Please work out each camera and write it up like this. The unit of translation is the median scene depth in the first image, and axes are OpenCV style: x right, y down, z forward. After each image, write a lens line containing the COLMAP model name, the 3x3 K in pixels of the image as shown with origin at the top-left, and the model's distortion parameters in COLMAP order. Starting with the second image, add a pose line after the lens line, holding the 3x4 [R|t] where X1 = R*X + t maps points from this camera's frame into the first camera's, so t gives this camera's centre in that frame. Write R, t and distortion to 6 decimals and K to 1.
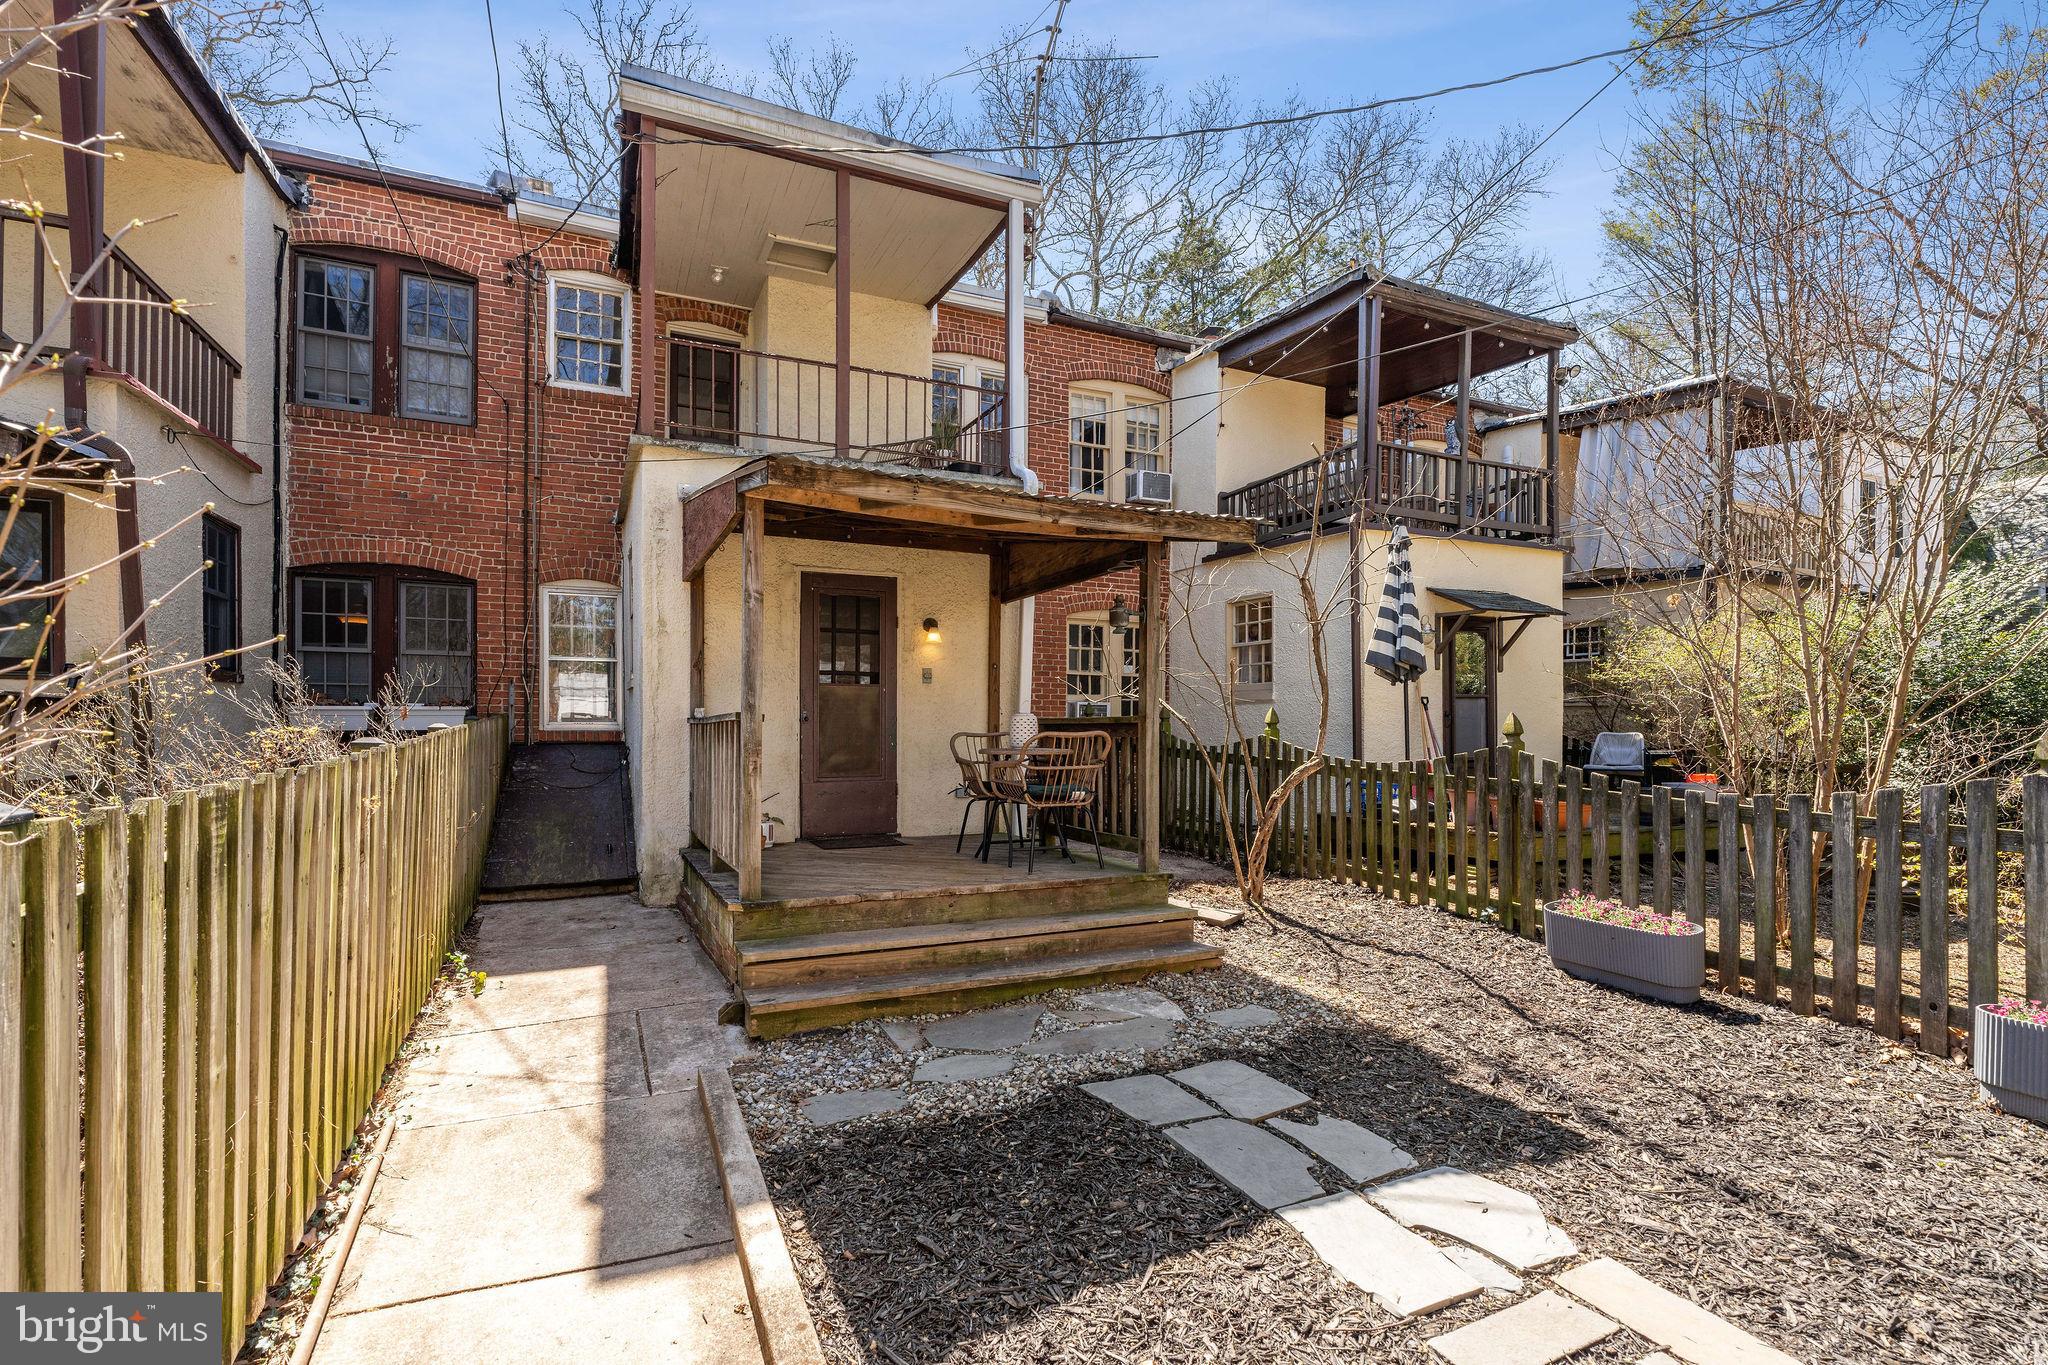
lens RADIAL K [[929.4, 0, 1024.1], [0, 929.4, 723.9], [0, 0, 1]] dist [-0.003904, 0.002216]
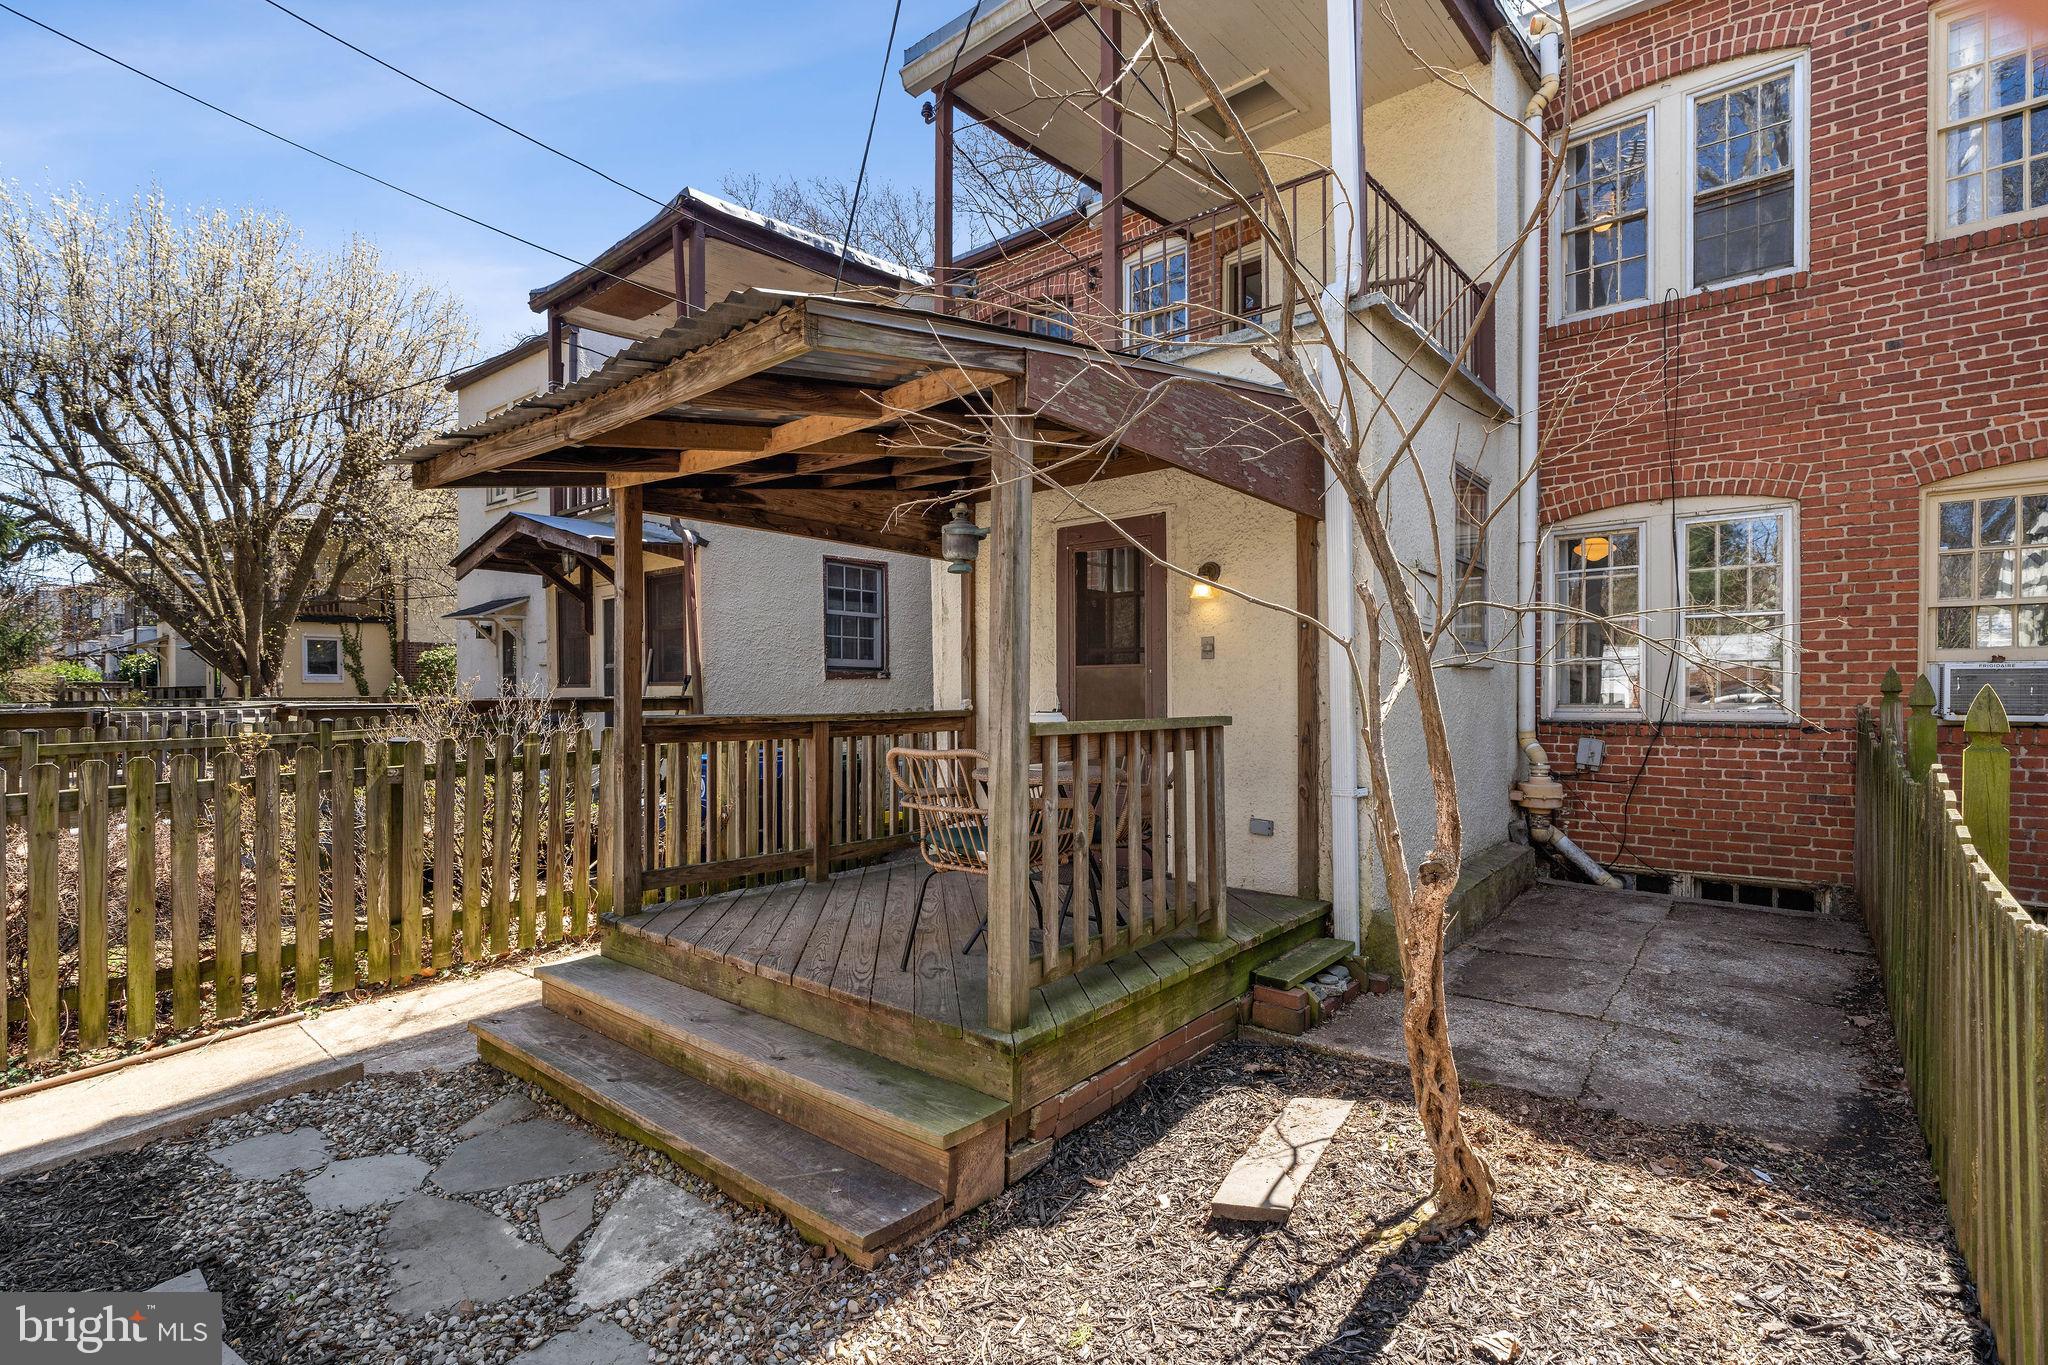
lens RADIAL K [[929.4, 0, 1025.0], [0, 929.4, 690.2], [0, 0, 1]] dist [-0.003904, 0.002216]
pose [[0.438332, -0.005233, -0.898798, 0.447680], [0.007488, 0.999970, -0.002171, -0.020570], [0.898782, -0.005778, 0.438358, 0.582326]]
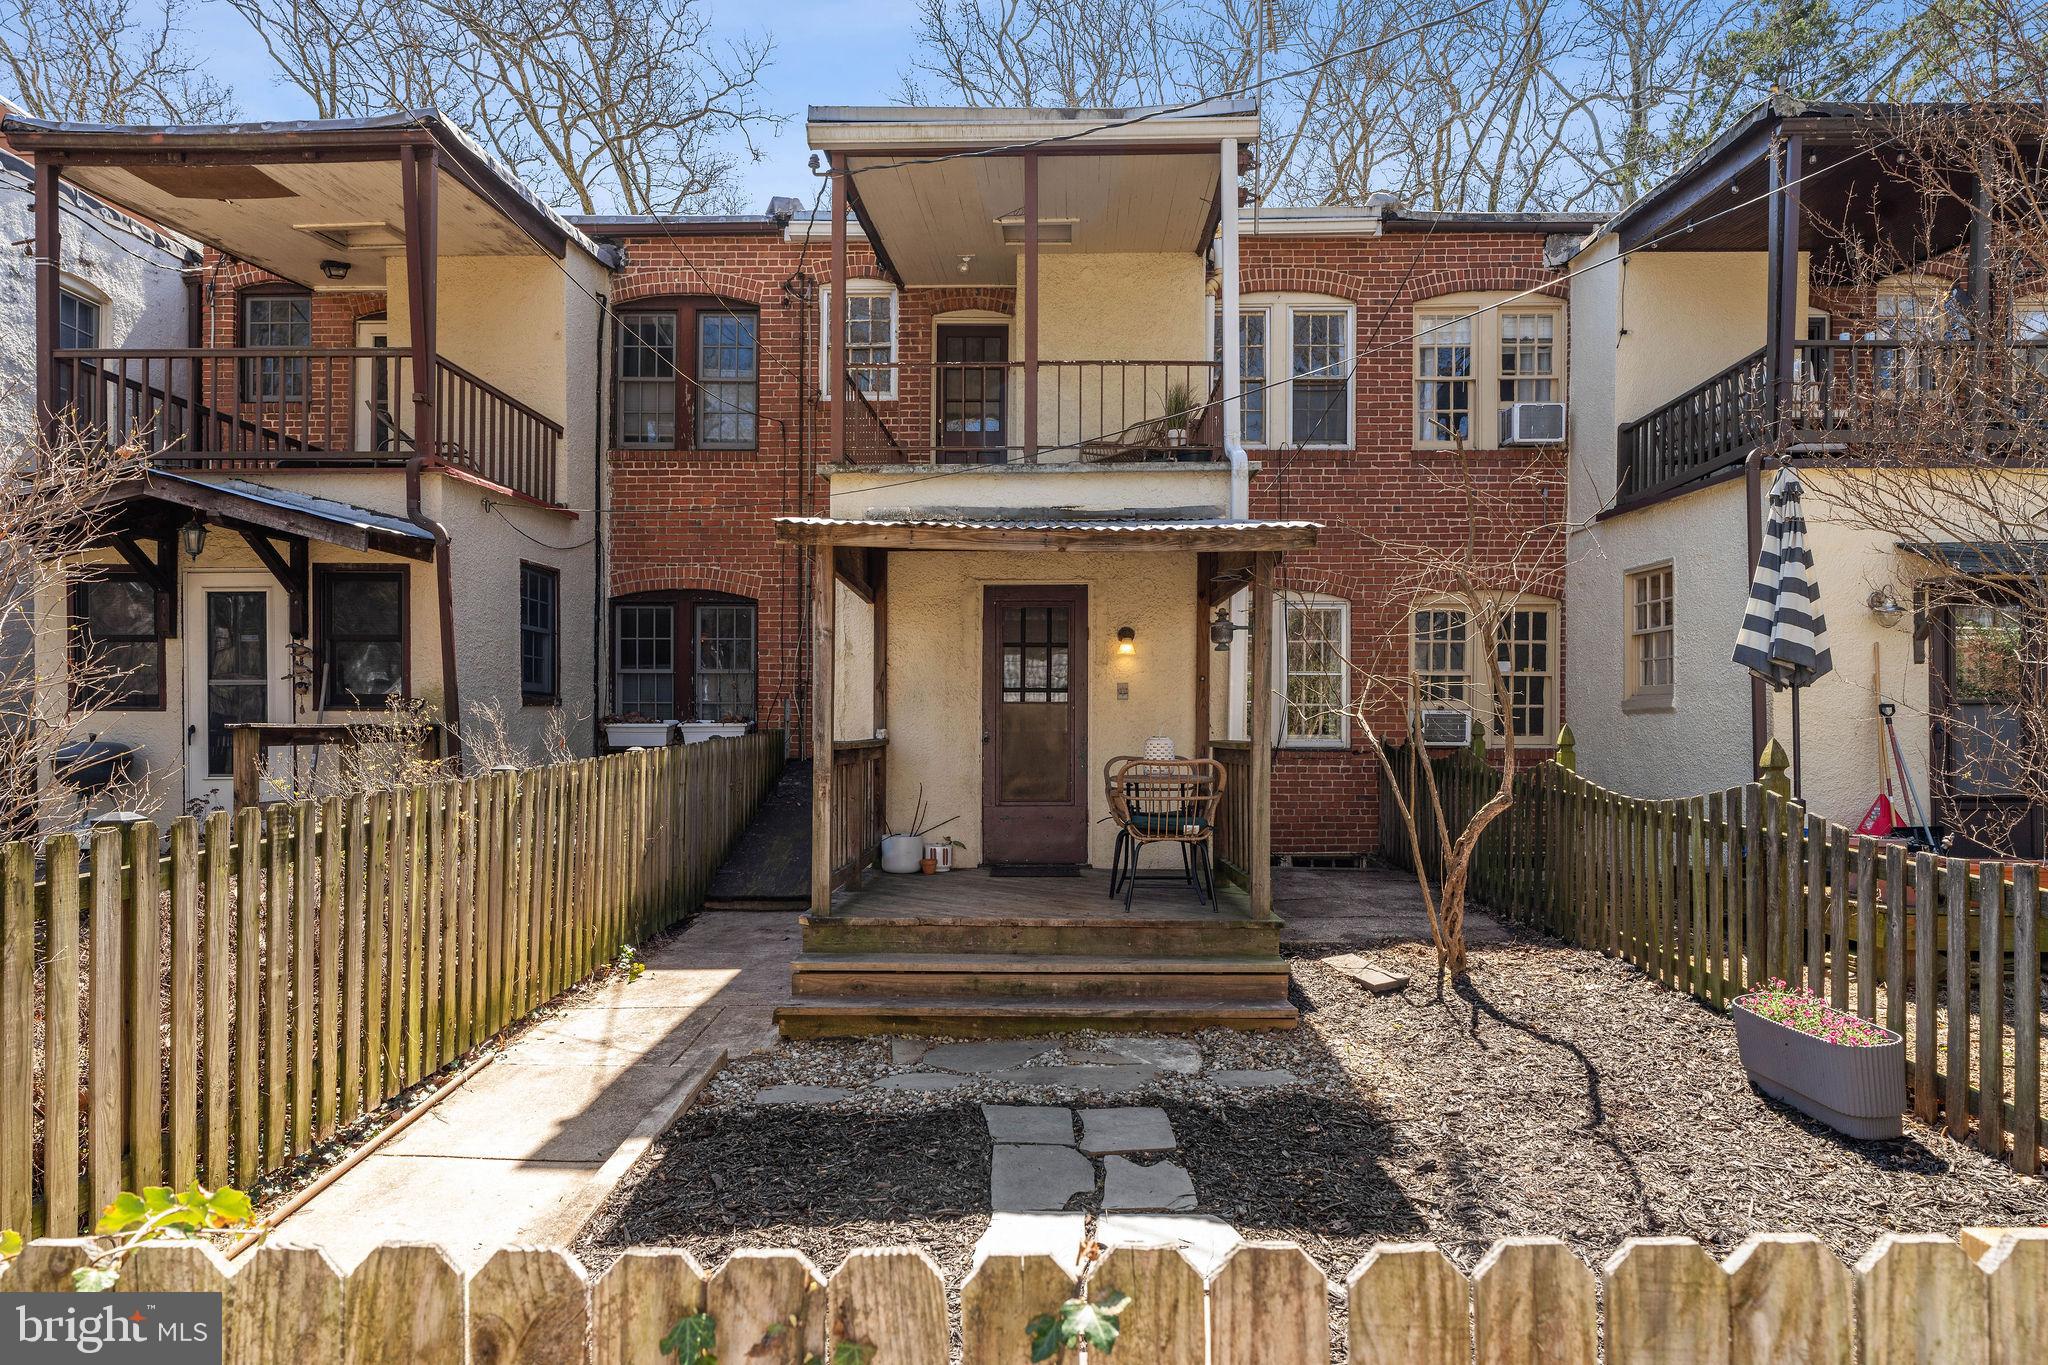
lens RADIAL K [[1213.3, 0, 1036.5], [0, 1213.3, 719.1], [0, 0, 1]] dist [0.006699, -0.003239]
pose [[0.903264, -0.003456, -0.429070, 0.325123], [0.001264, 0.999985, -0.005393, -0.018407], [0.429082, 0.004329, 0.903255, -0.099741]]
